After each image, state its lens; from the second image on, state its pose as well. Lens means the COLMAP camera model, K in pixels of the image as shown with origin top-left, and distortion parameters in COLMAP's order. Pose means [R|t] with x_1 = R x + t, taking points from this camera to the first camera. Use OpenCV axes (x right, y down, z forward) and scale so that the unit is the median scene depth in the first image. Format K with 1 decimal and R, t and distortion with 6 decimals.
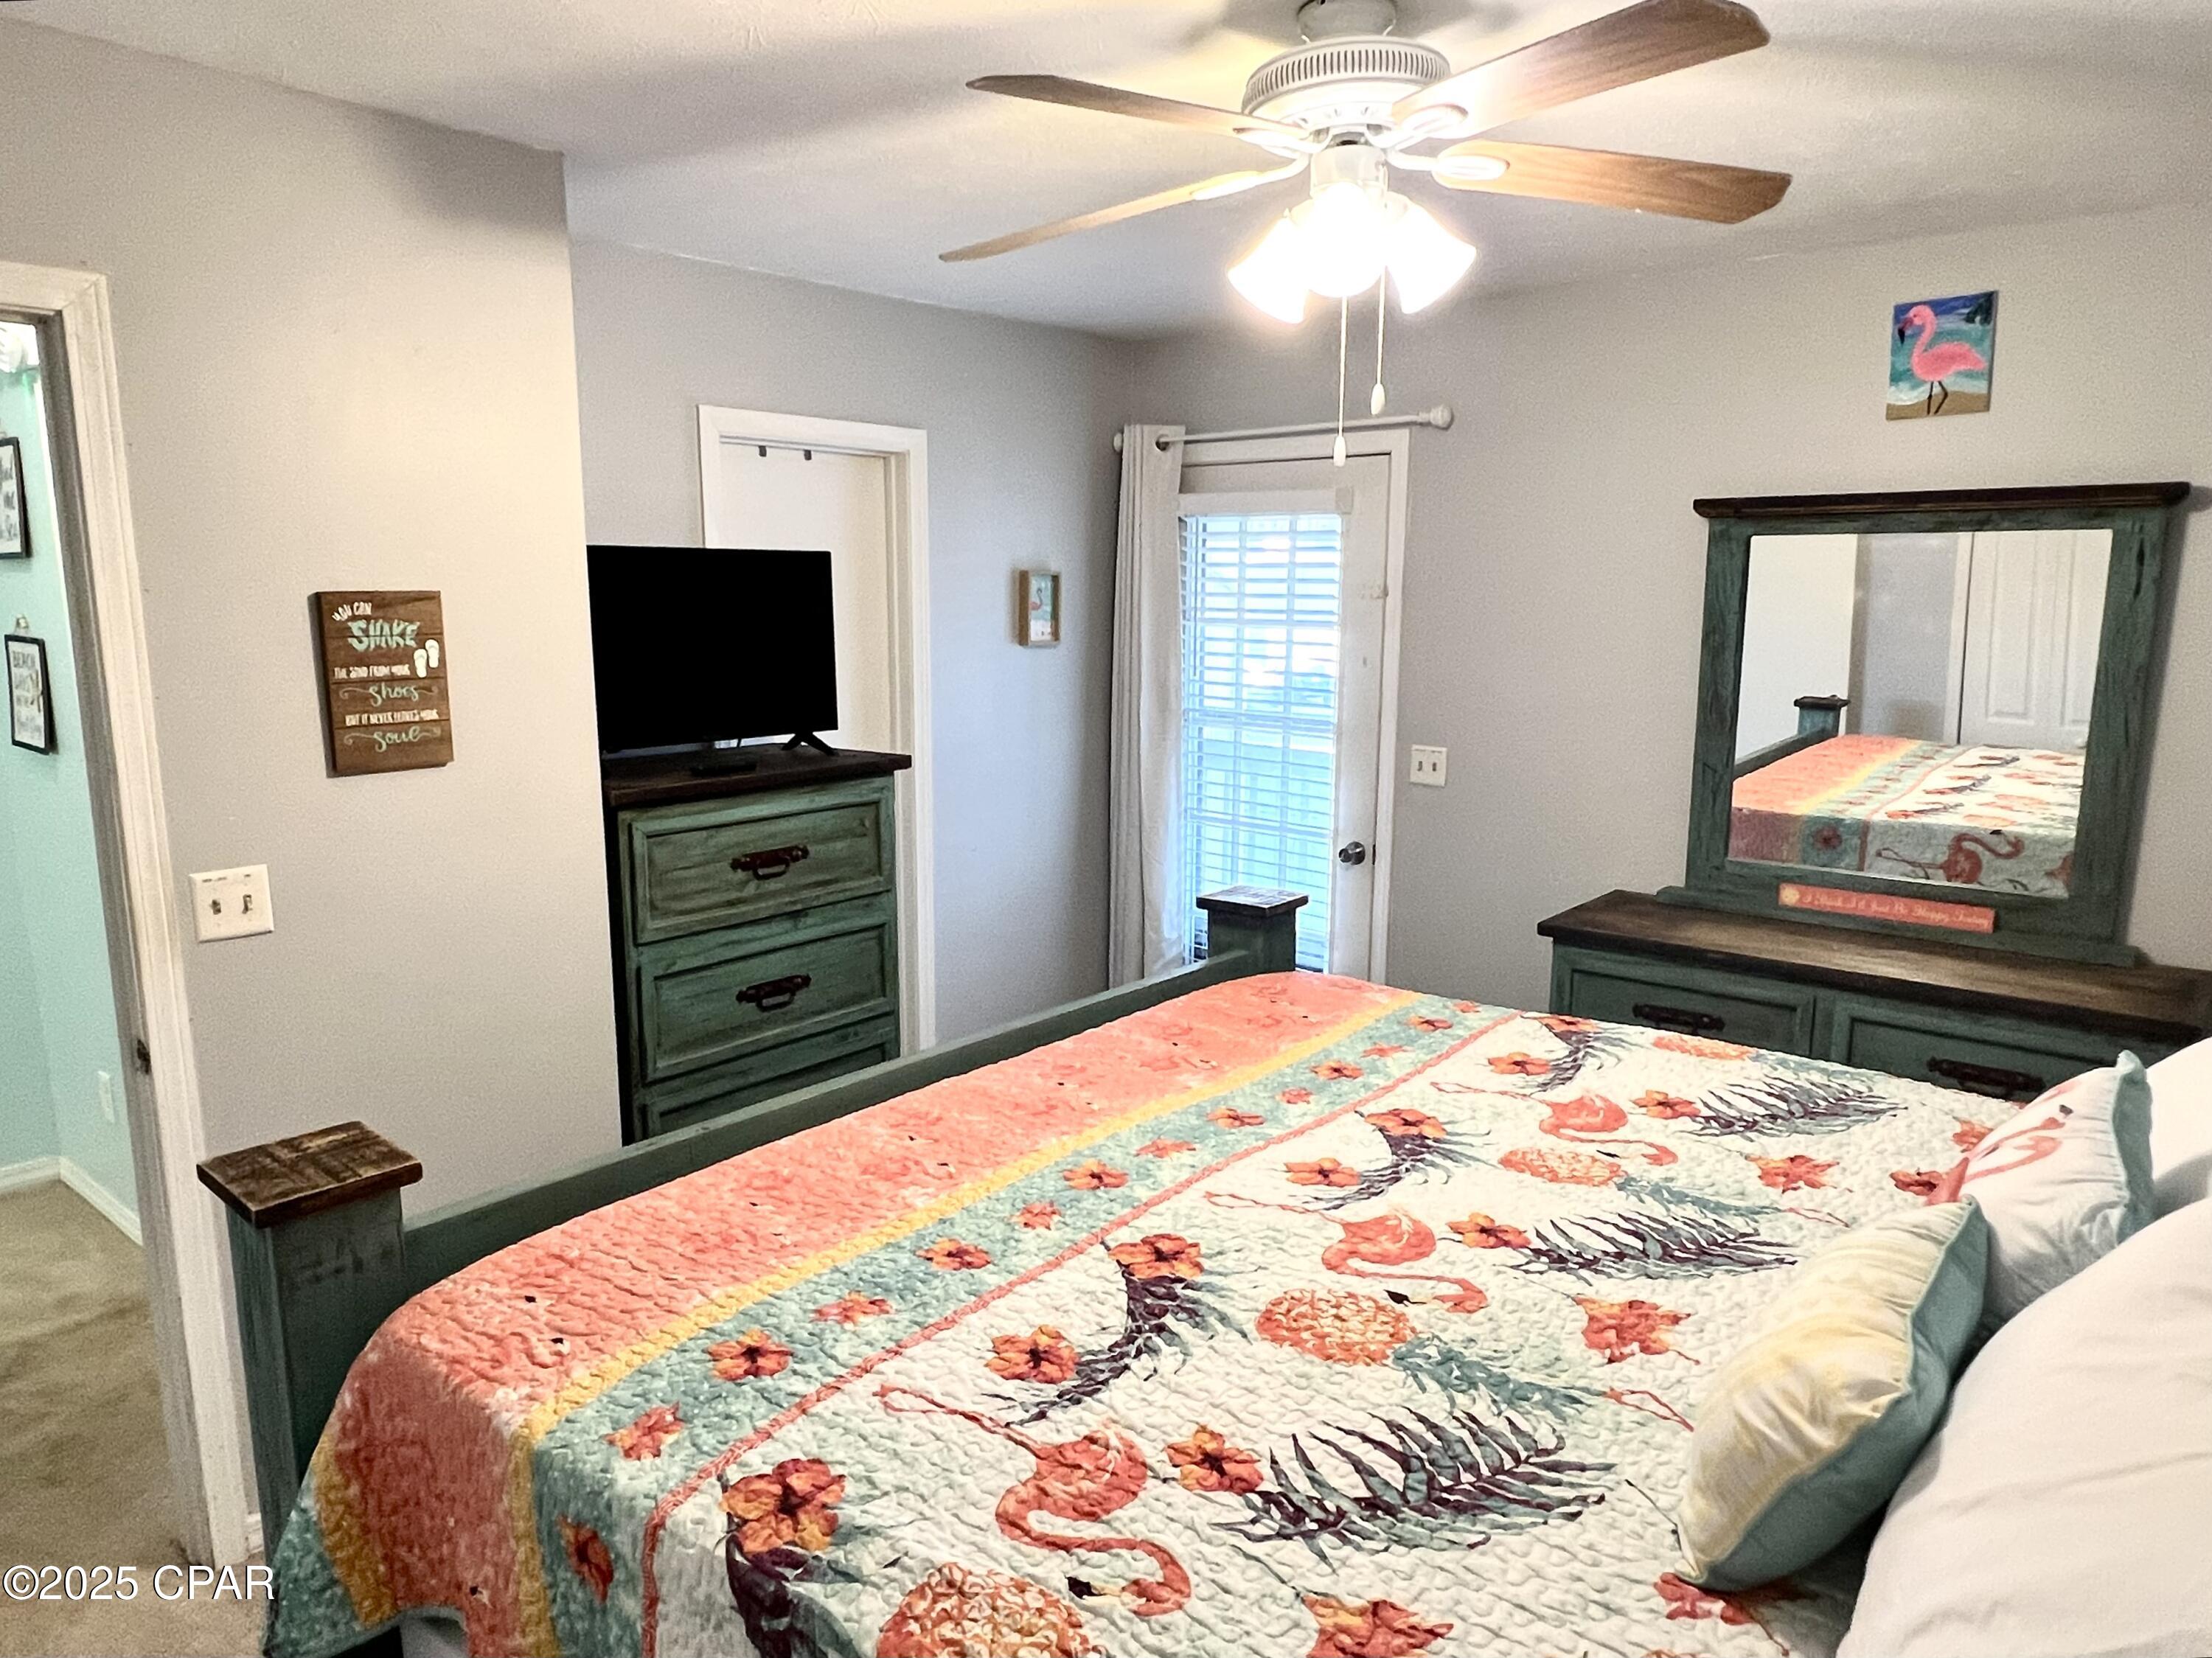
lens RADIAL K [[1414.1, 0, 1120.3], [0, 1414.1, 823.5], [0, 0, 1]] dist [-0.012025, -0.000228]
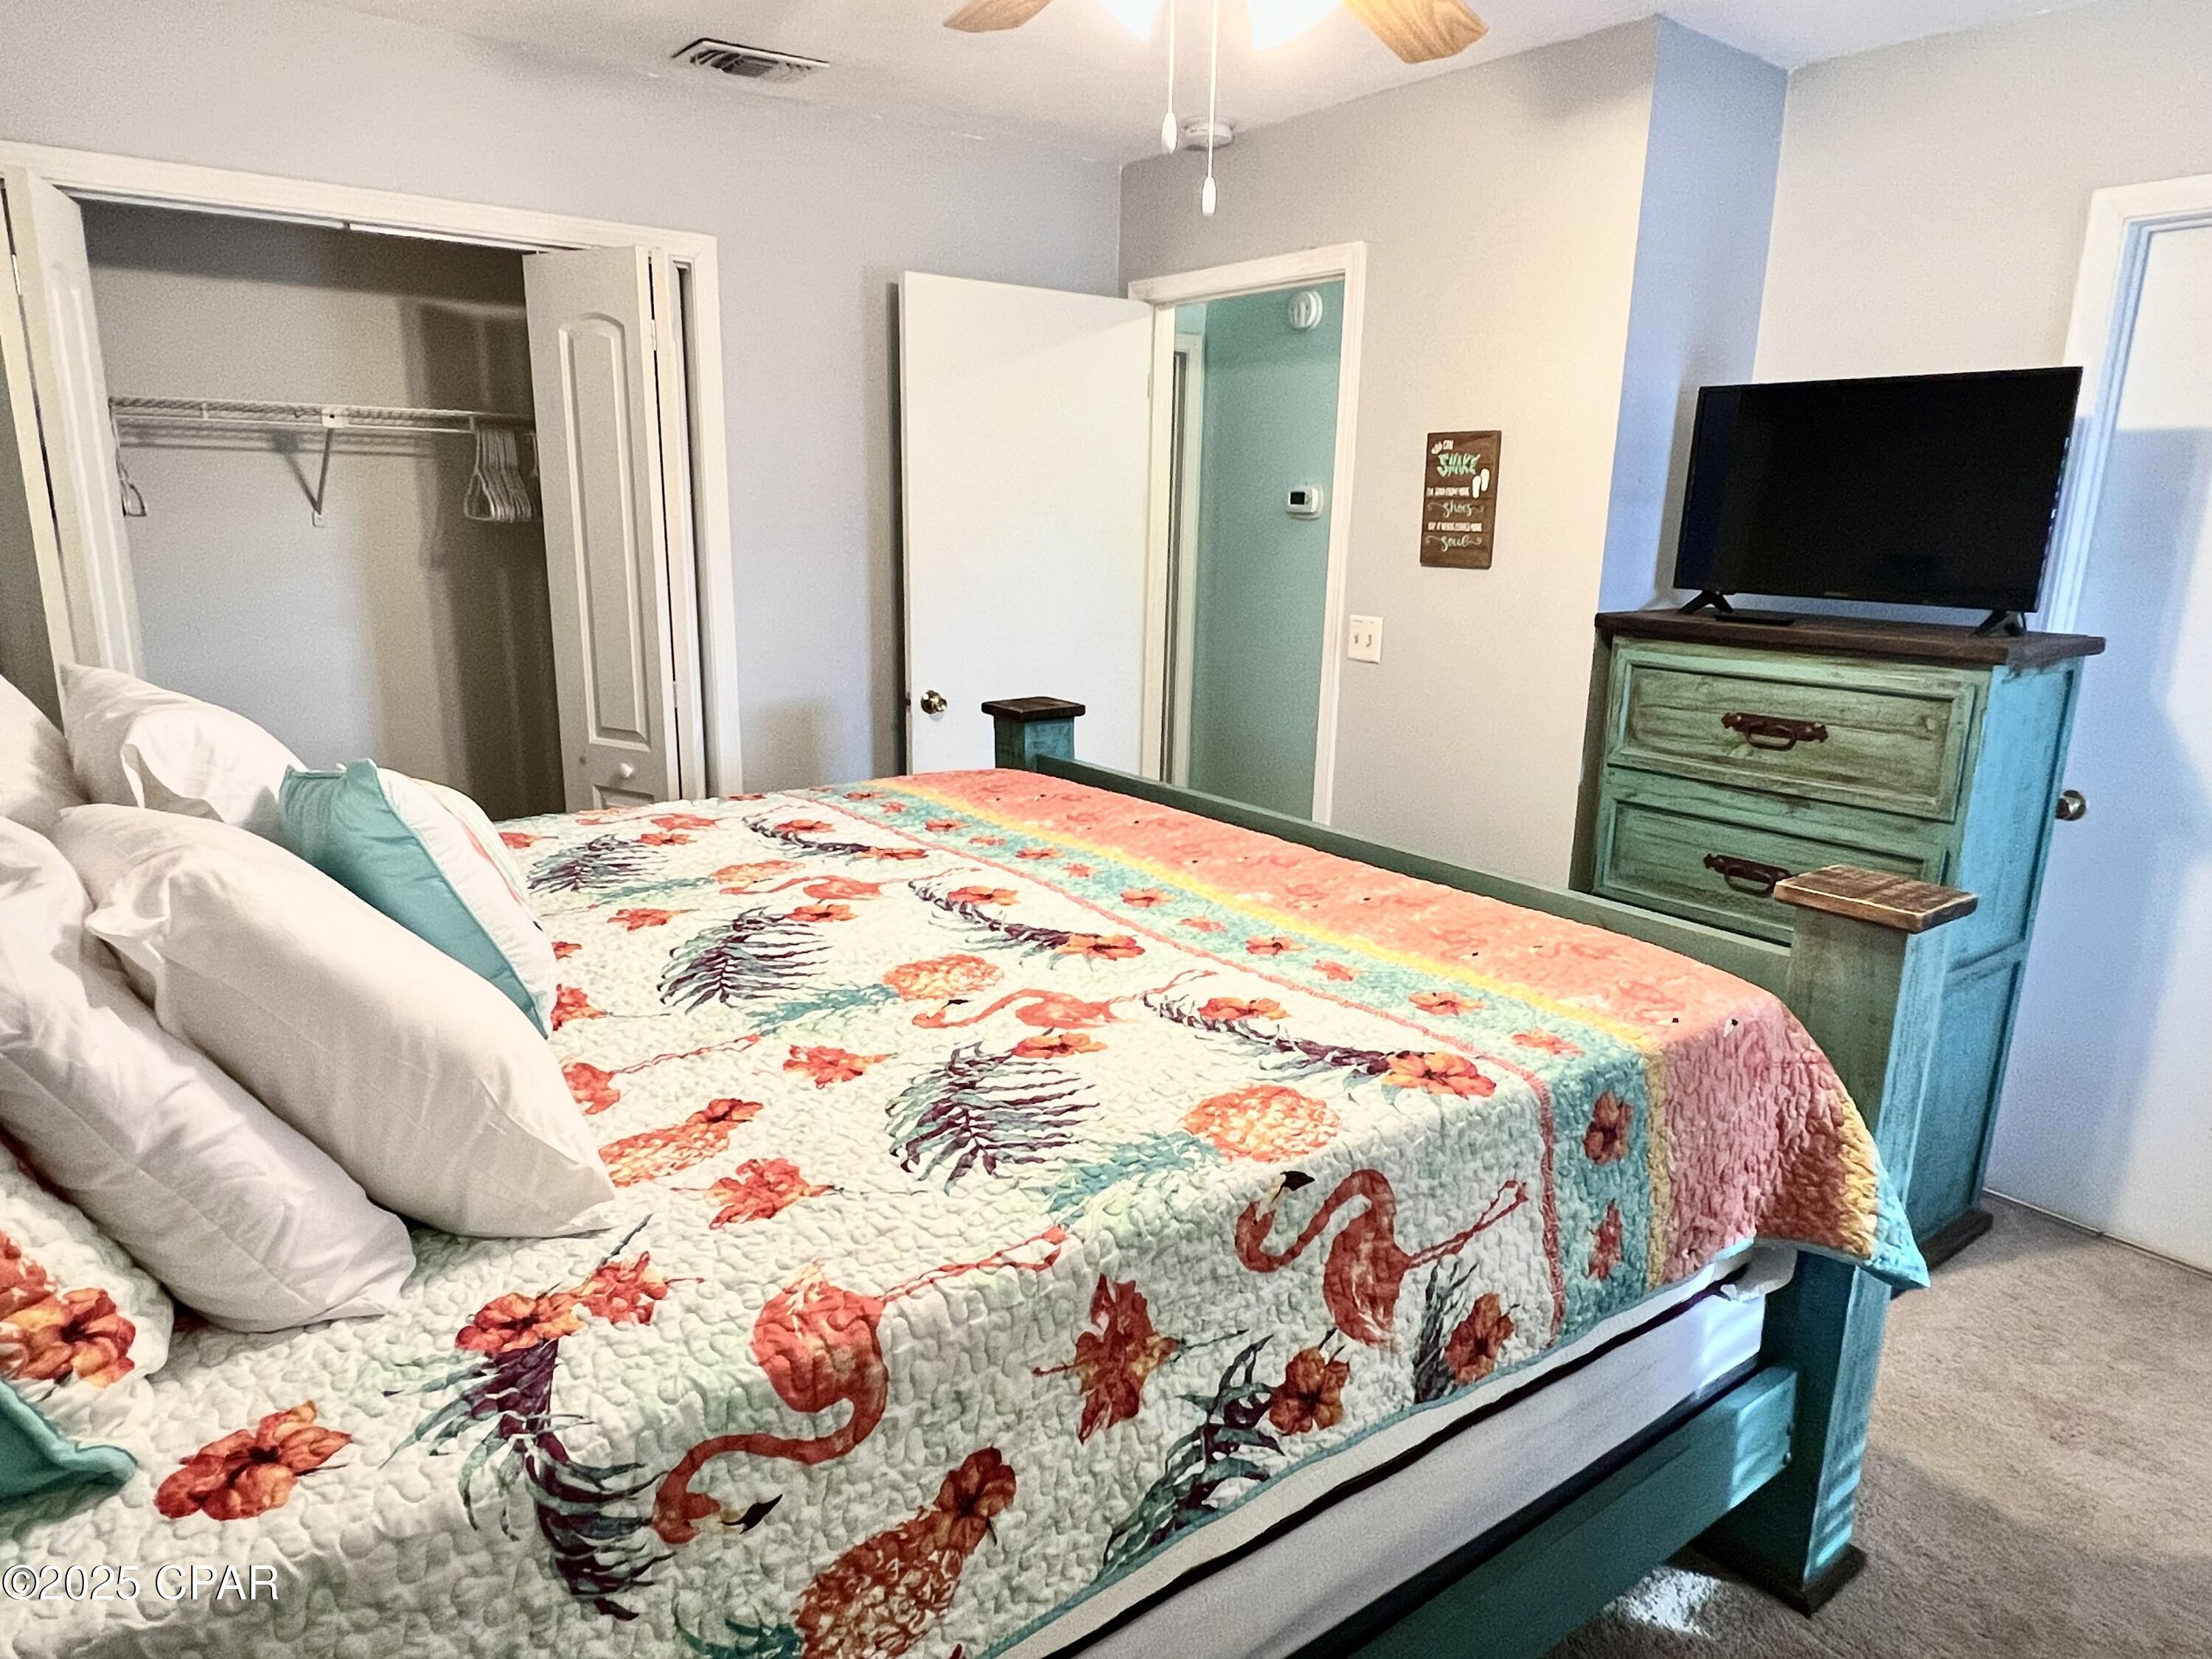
lens RADIAL K [[1414.2, 0, 1118.7], [0, 1414.2, 836.2], [0, 0, 1]] dist [-0.012025, -0.000228]
pose [[-0.217223, 0.214708, -0.952216, 0.921966], [-0.180230, 0.949914, 0.255304, -0.082034], [0.959339, 0.227075, -0.167647, 0.995113]]
